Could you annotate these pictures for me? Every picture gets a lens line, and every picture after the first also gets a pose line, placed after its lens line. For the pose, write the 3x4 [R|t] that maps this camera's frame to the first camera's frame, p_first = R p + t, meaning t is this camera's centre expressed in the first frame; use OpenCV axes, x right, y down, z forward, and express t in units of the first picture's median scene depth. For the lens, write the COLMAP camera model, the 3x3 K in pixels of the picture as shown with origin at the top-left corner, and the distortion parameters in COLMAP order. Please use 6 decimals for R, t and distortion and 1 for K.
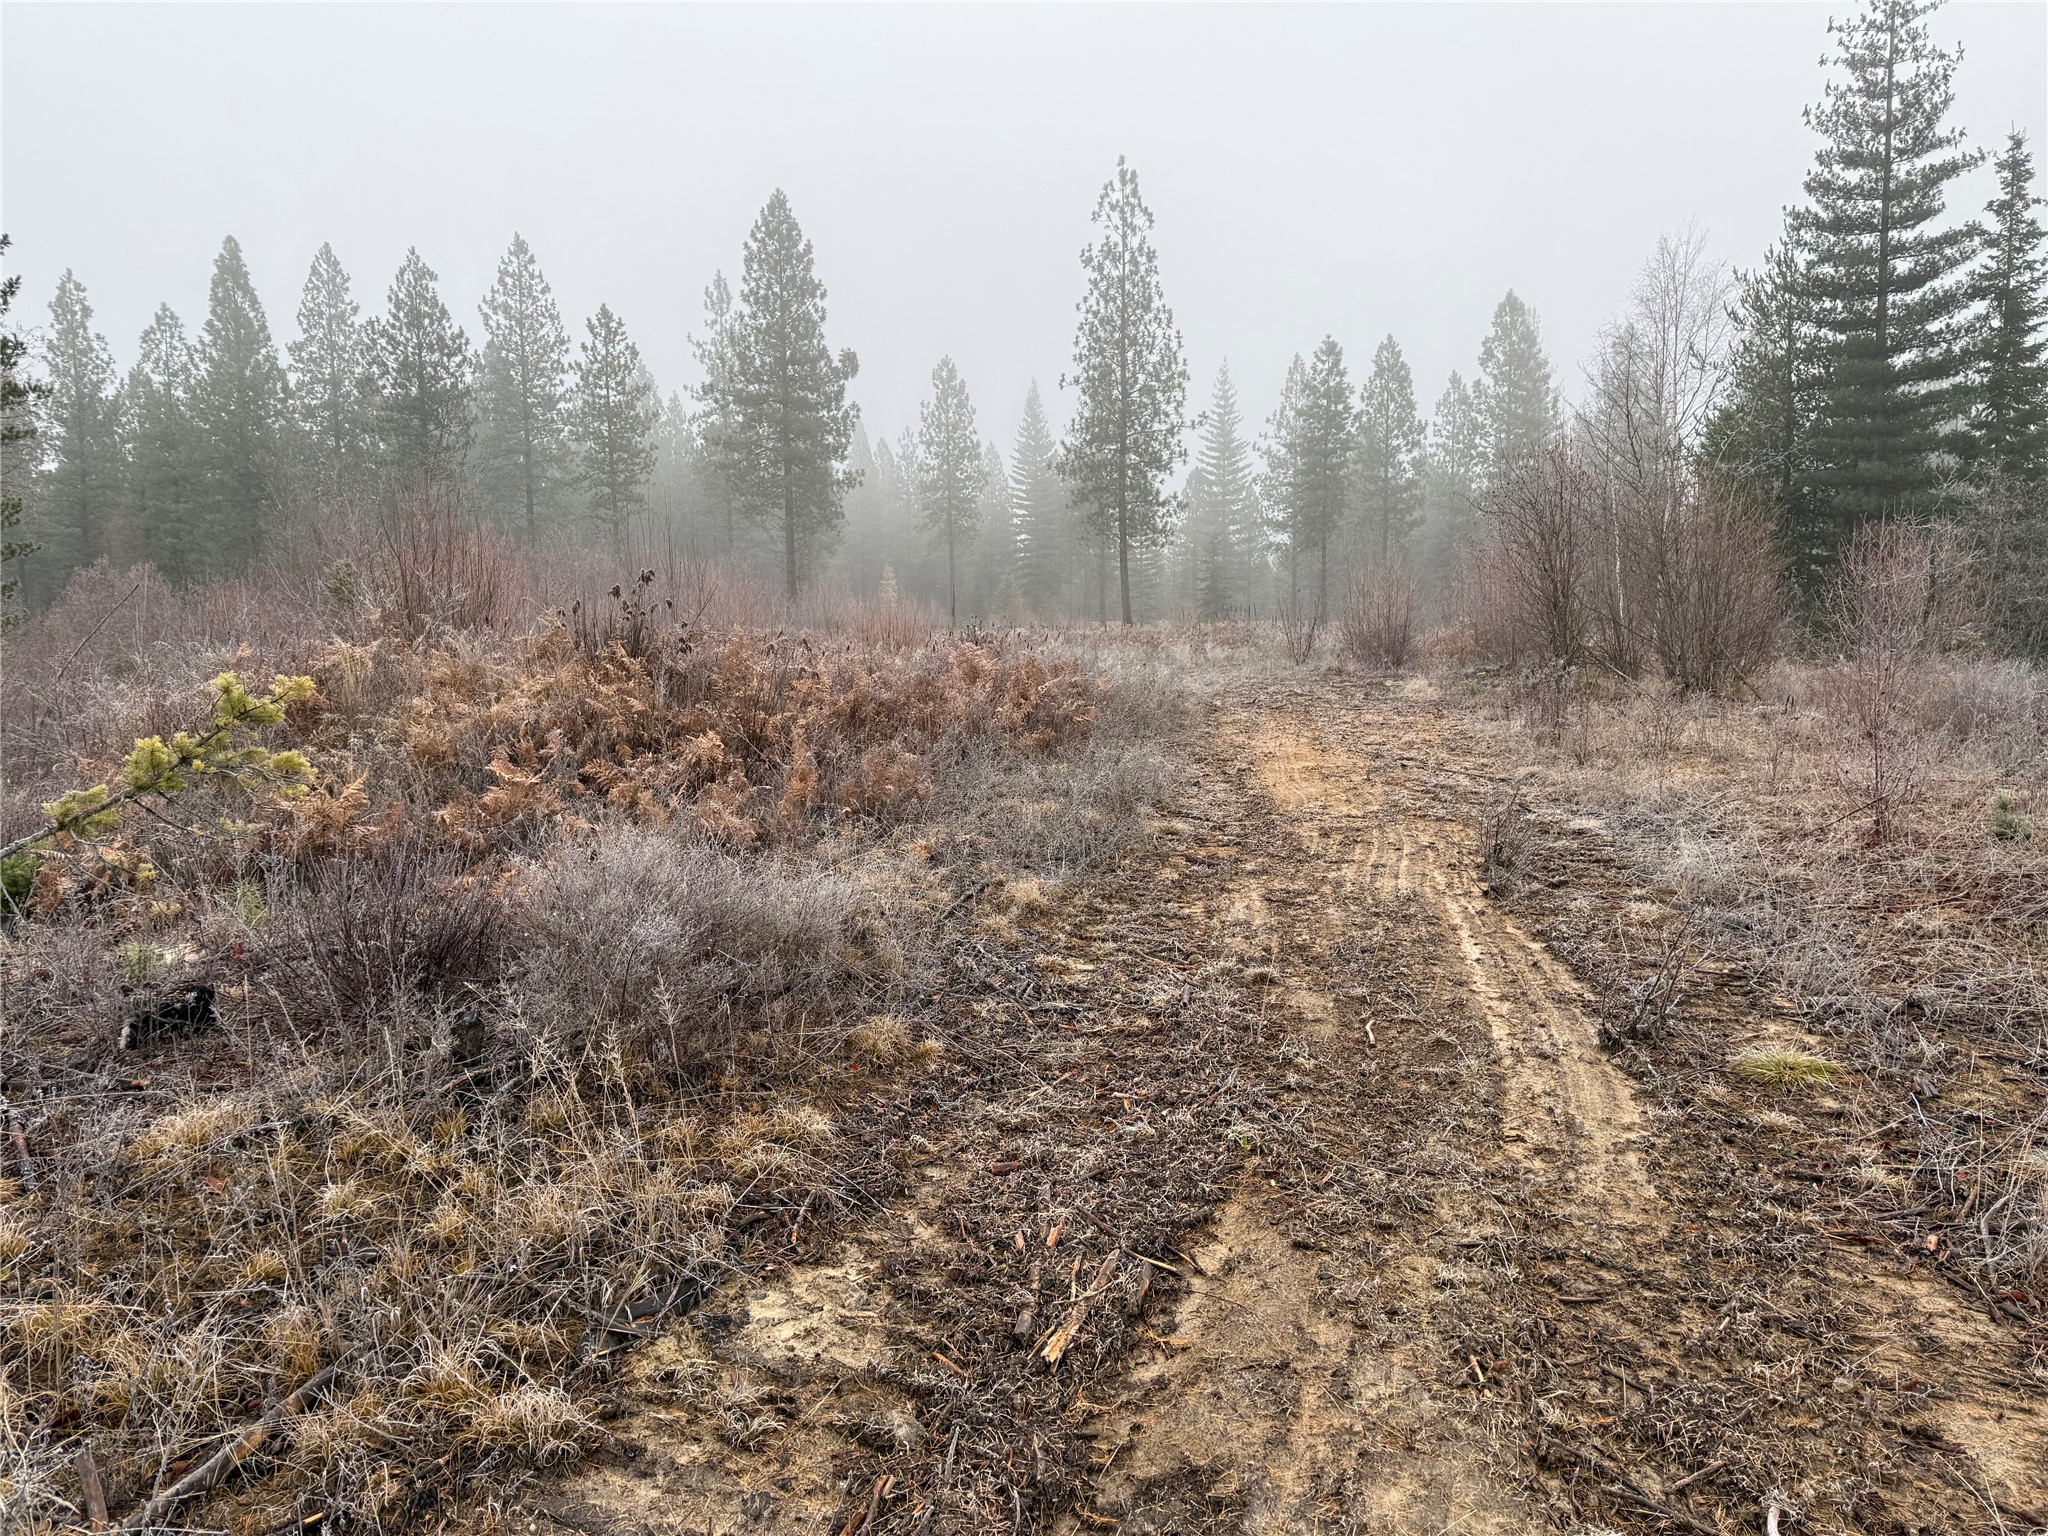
lens RADIAL K [[1443.8, 0, 1024.0], [0, 1443.8, 768.0], [0, 0, 1]] dist [0.134850, -0.176011]
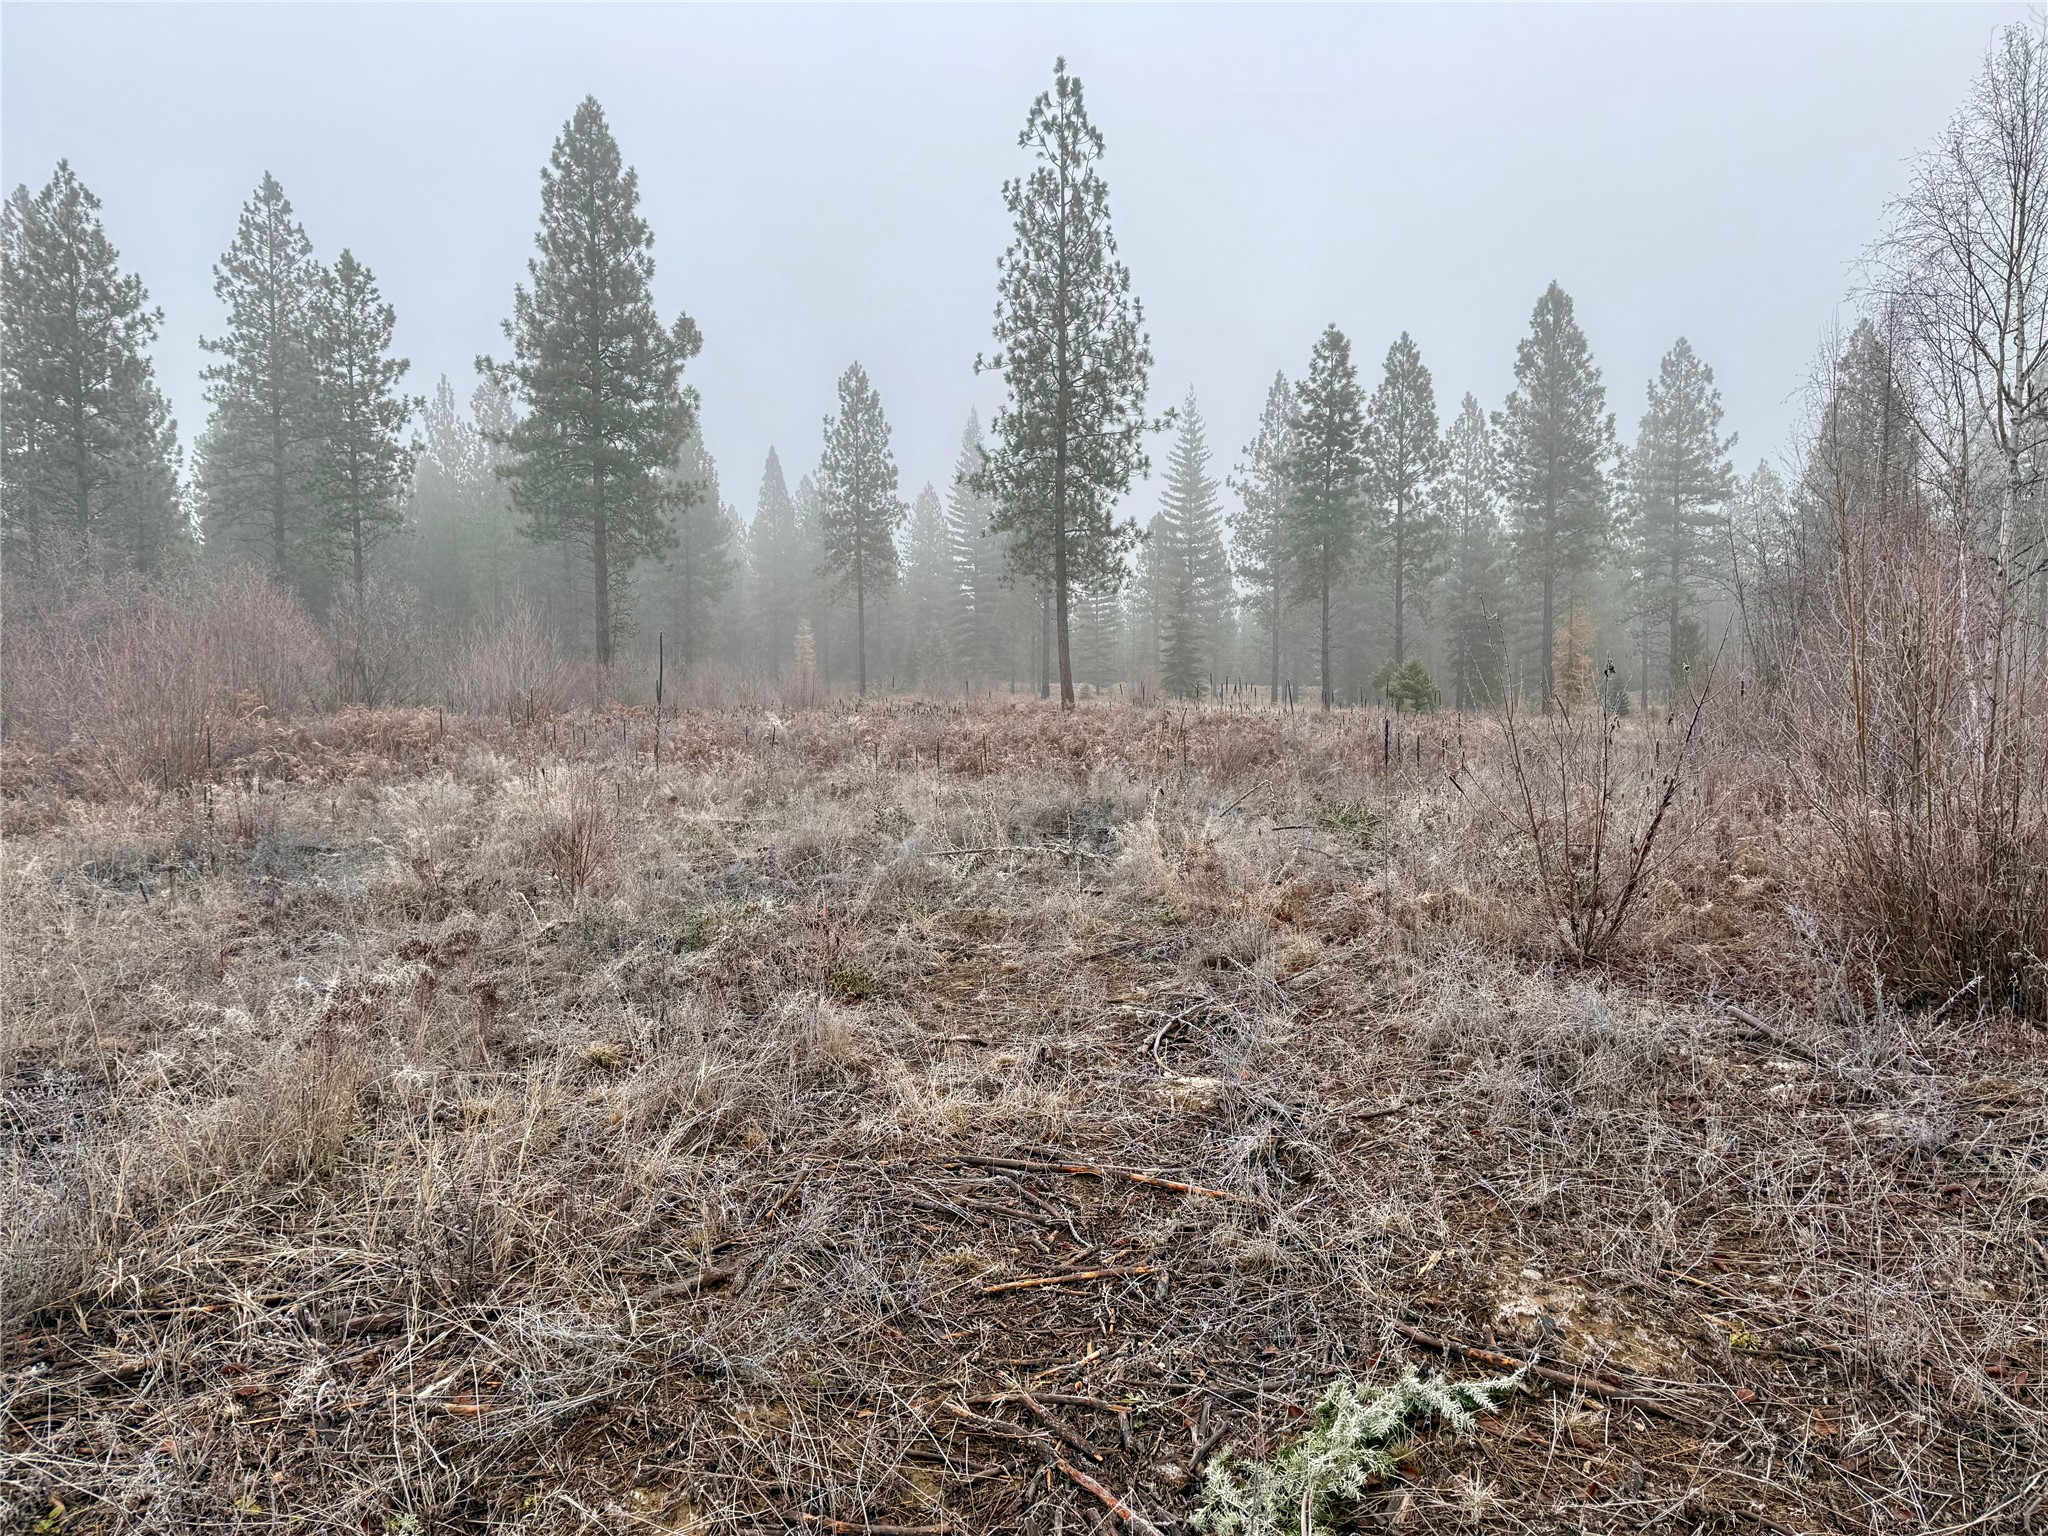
lens RADIAL K [[1415.9, 0, 1029.7], [0, 1415.9, 794.3], [0, 0, 1]] dist [0.029970, 0.000346]
pose [[0.999510, 0.009017, 0.029989, 0.032234], [-0.008436, 0.999776, -0.019428, -0.036424], [-0.030157, 0.019166, 0.999361, 0.291237]]
